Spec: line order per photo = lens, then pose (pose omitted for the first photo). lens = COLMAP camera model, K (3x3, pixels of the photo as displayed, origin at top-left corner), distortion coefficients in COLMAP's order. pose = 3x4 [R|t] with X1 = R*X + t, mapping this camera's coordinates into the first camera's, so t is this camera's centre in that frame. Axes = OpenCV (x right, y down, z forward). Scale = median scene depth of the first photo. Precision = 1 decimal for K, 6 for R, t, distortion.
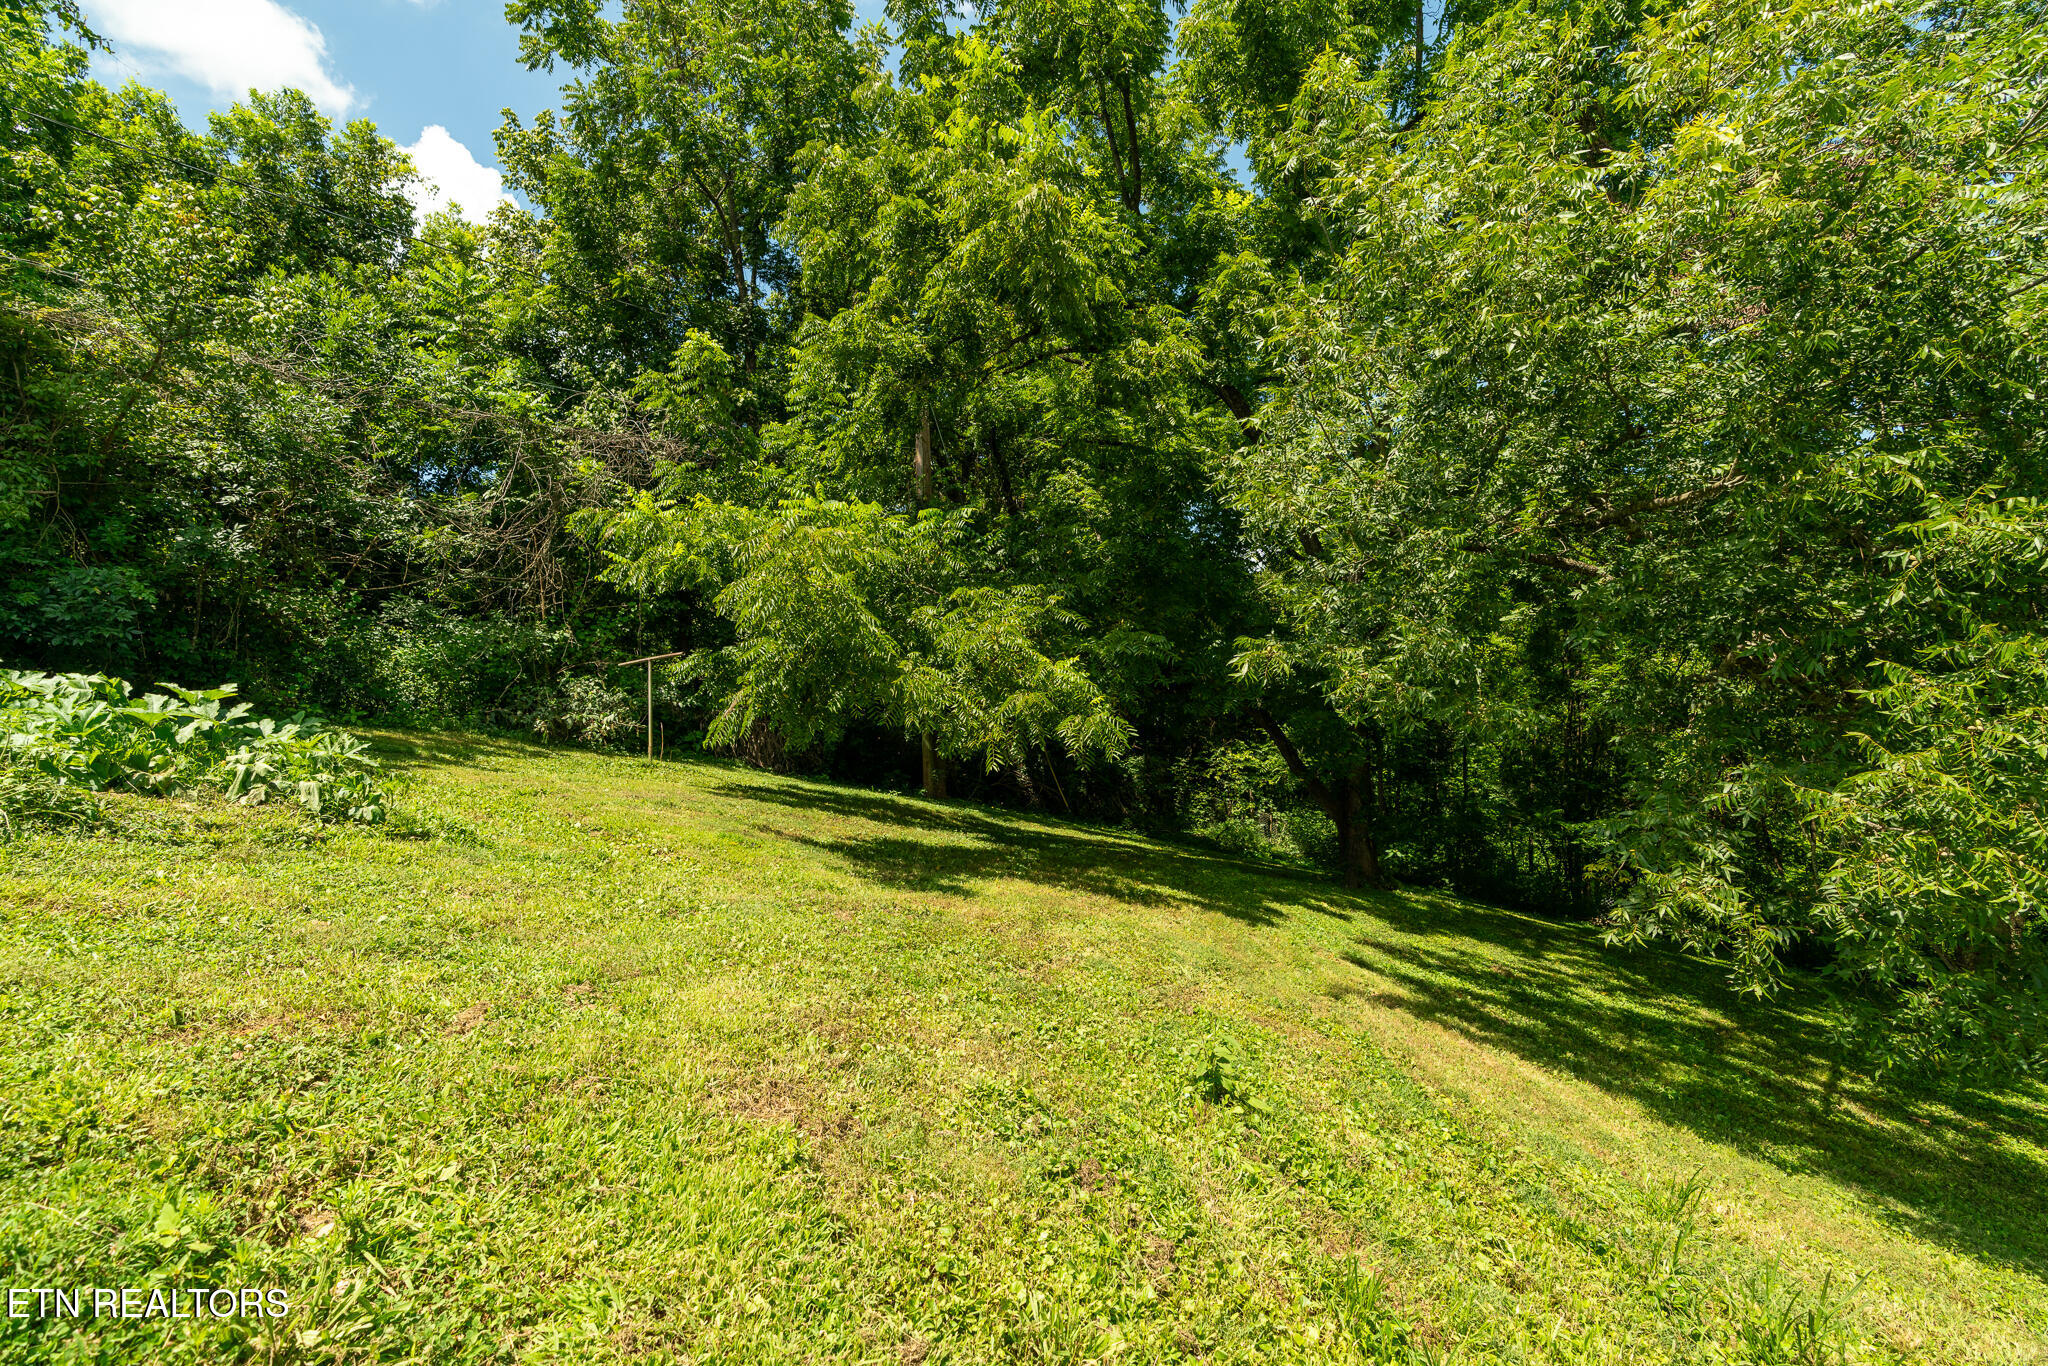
lens RADIAL K [[921.3, 0, 1028.4], [0, 921.3, 695.3], [0, 0, 1]] dist [-0.015479, 0.007279]
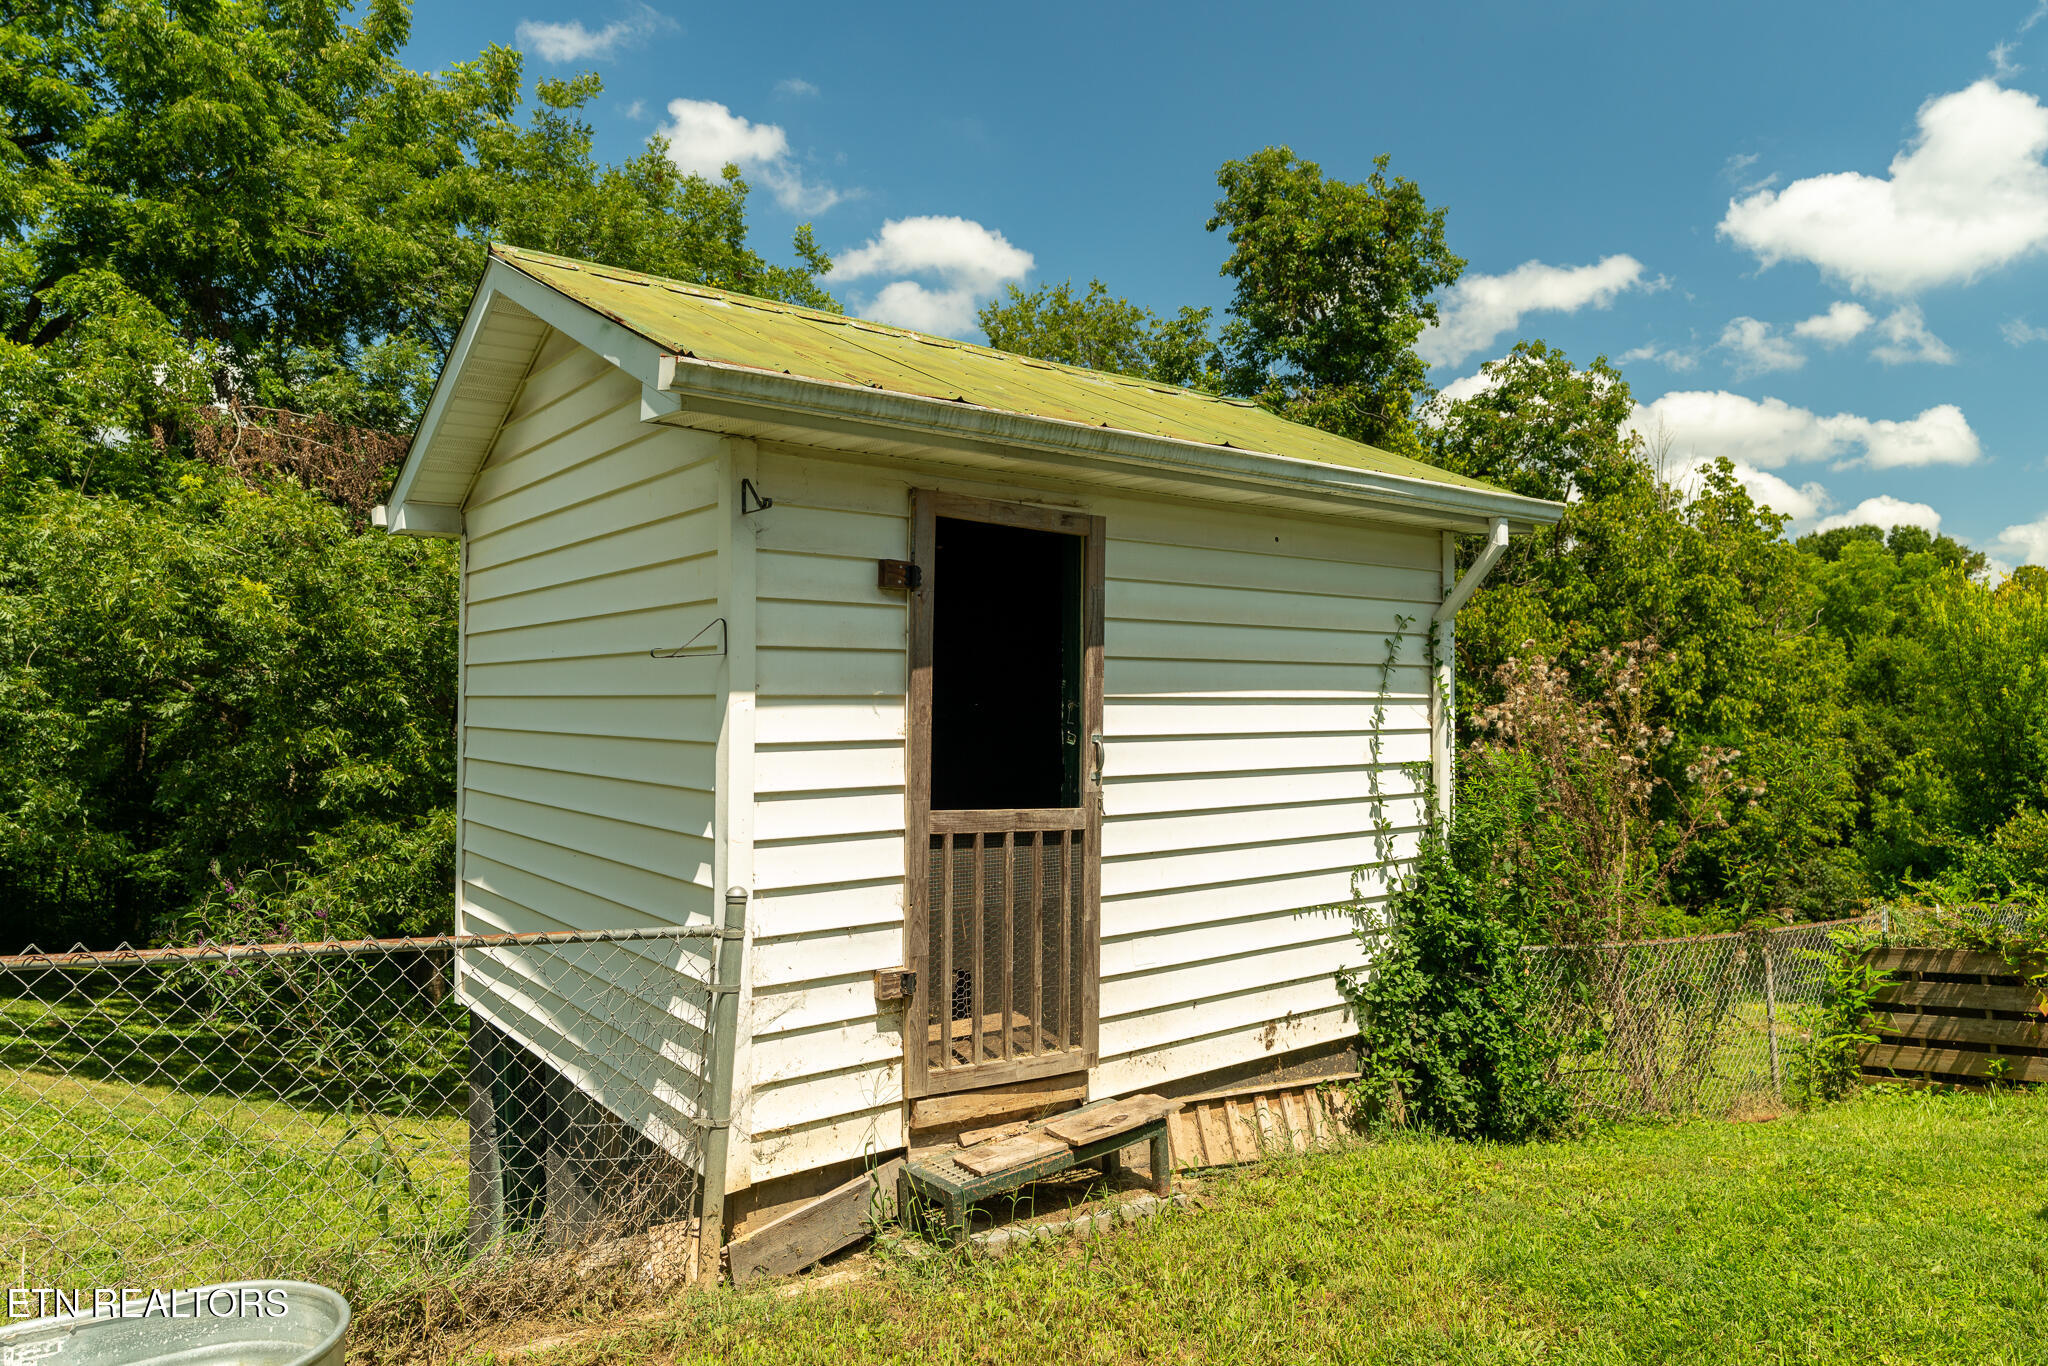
lens RADIAL K [[1294.3, 0, 1019.8], [0, 1294.3, 677.1], [0, 0, 1]] dist [-0.005157, 0.000200]
pose [[0.411482, 0.050665, 0.910008, -0.611900], [-0.099069, 0.995024, -0.010601, -0.297422], [-0.906018, -0.085791, 0.414454, -0.920452]]
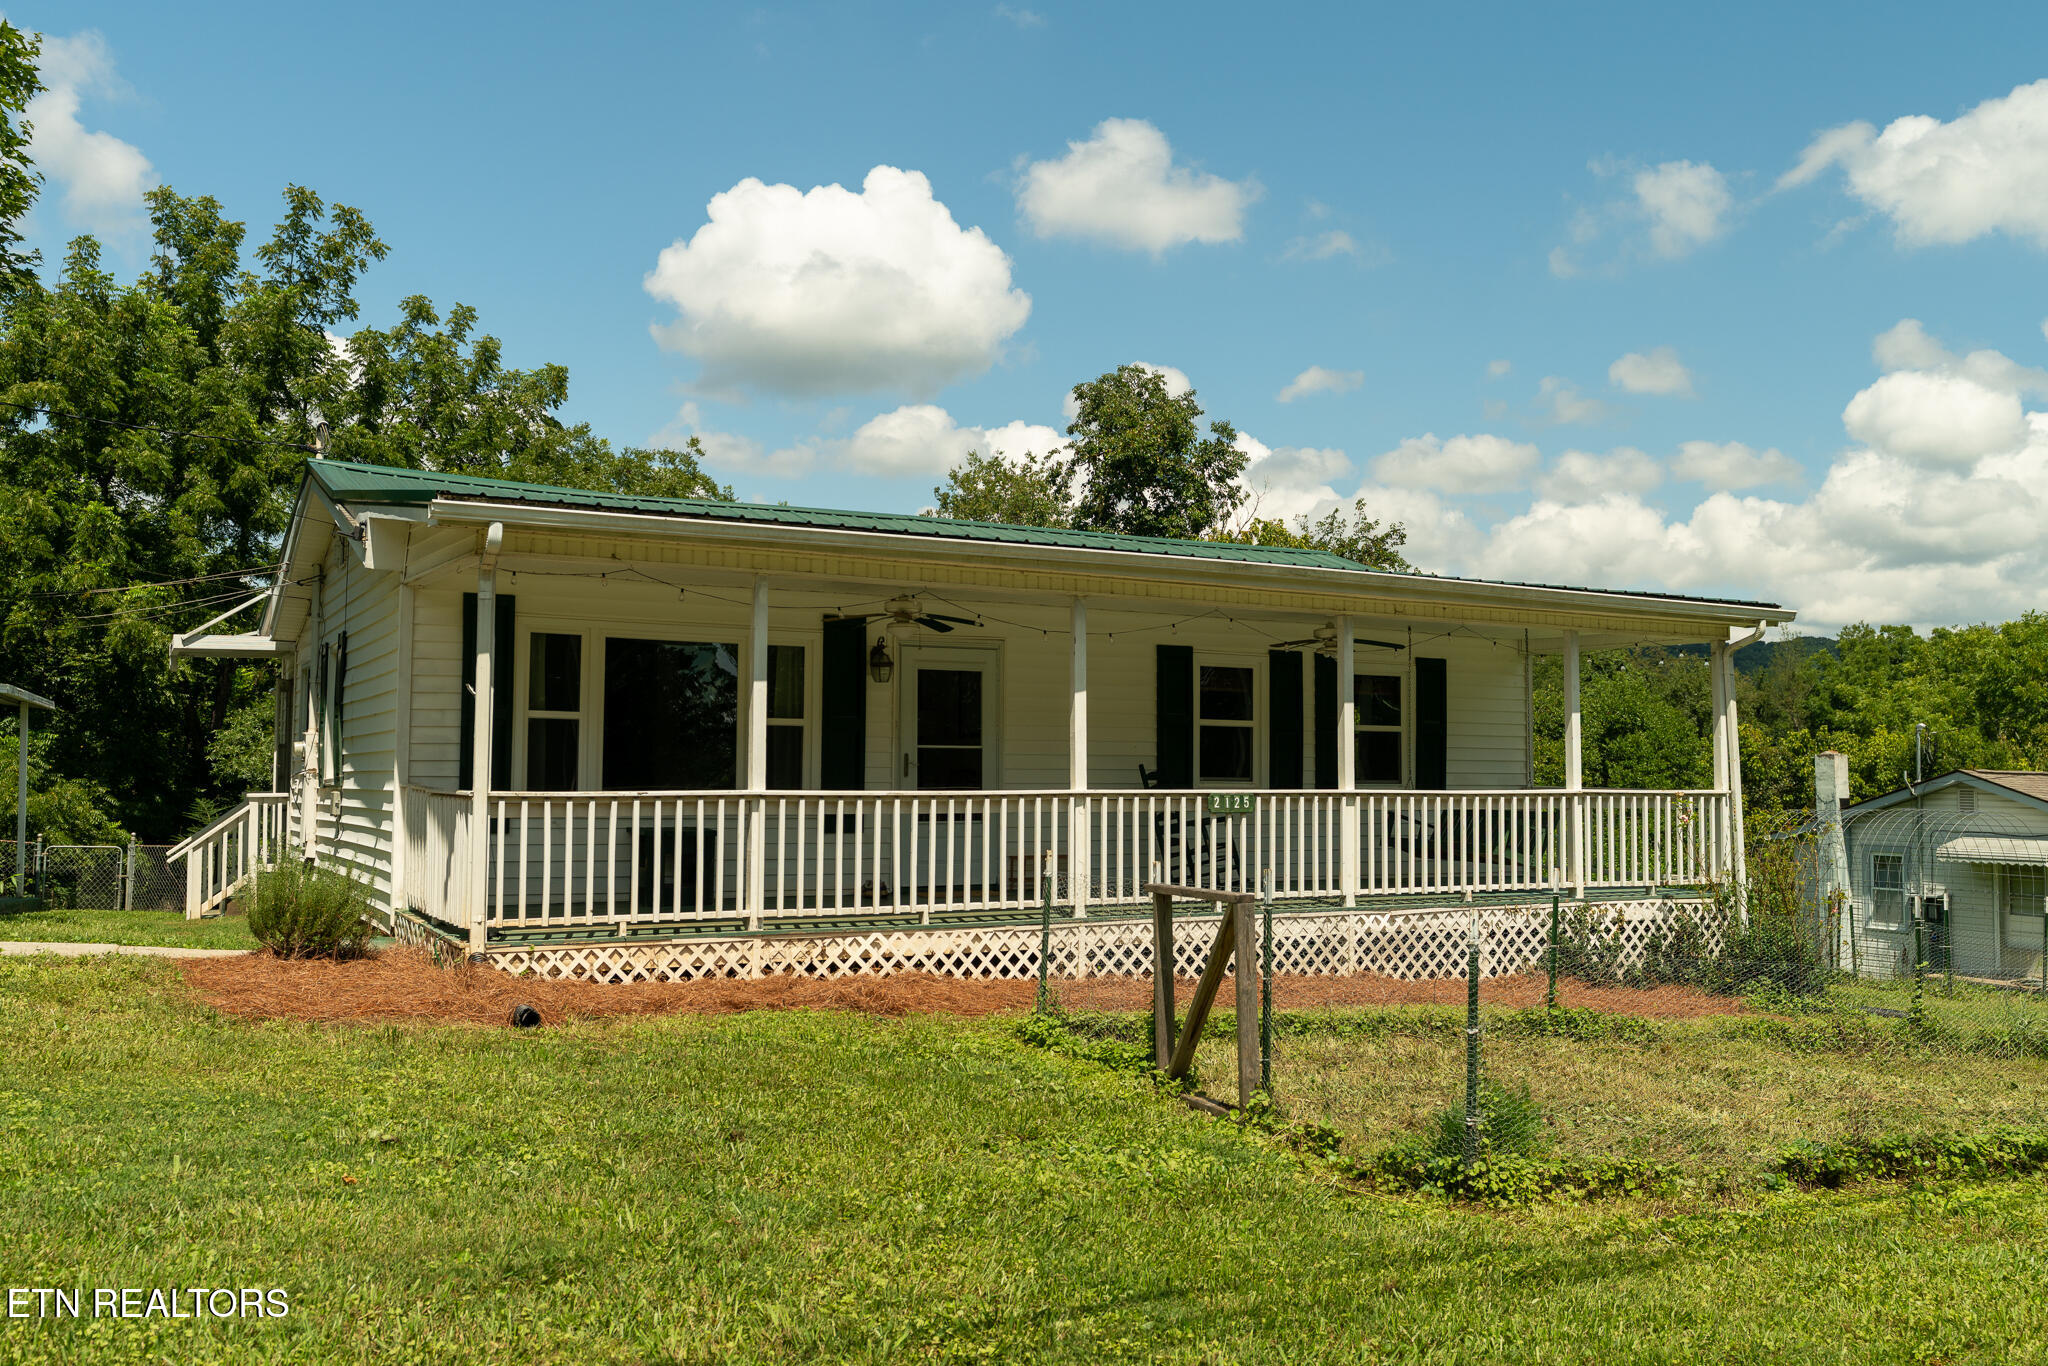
lens RADIAL K [[1726.5, 0, 1024.0], [0, 1726.5, 683.0], [0, 0, 1]] dist [0.013582, -0.001468]
pose [[0.599609, 0.076989, 0.796581, -2.257762], [-0.101291, 0.994658, -0.019887, -0.584708], [-0.793857, -0.068762, 0.604204, -3.580615]]
